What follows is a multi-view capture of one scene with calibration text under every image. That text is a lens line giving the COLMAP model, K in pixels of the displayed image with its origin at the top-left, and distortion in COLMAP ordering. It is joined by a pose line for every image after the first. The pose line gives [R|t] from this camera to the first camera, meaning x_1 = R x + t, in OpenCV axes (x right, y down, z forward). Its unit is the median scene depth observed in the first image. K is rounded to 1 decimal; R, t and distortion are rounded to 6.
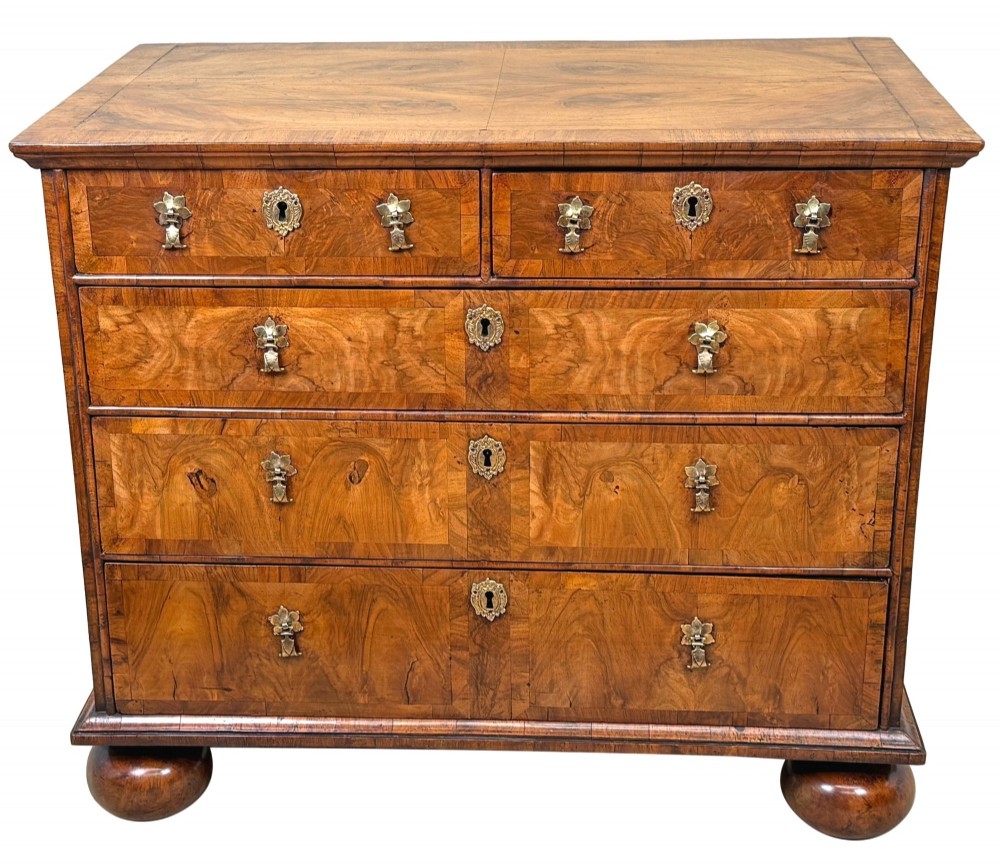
lens RADIAL K [[1779.2, 0, 448.0], [0, 1779.2, 372.9], [0, 0, 1]] dist [0.090762, 0.080350]
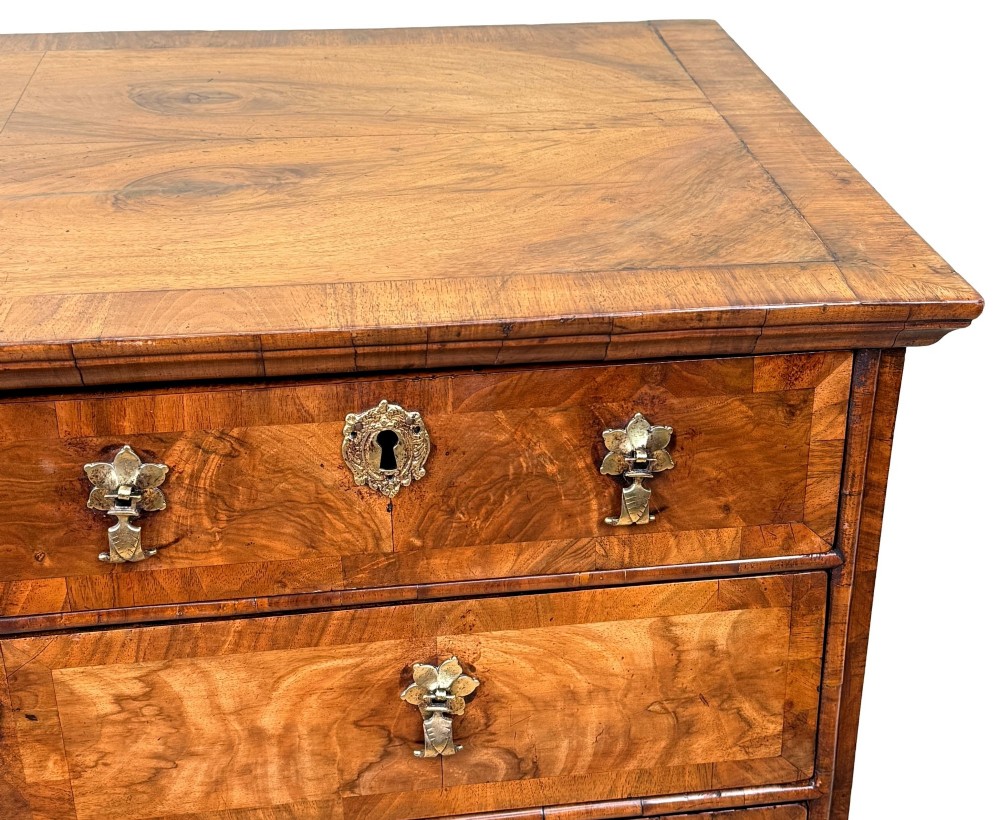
lens RADIAL K [[1623.5, 0, 594.4], [0, 1623.5, 440.9], [0, 0, 1]] dist [0.169650, -0.264913]
pose [[0.974687, -0.076499, 0.210080, 0.098272], [0.052560, 0.991709, 0.117265, -0.139292], [-0.217309, -0.103255, 0.970626, 0.563194]]
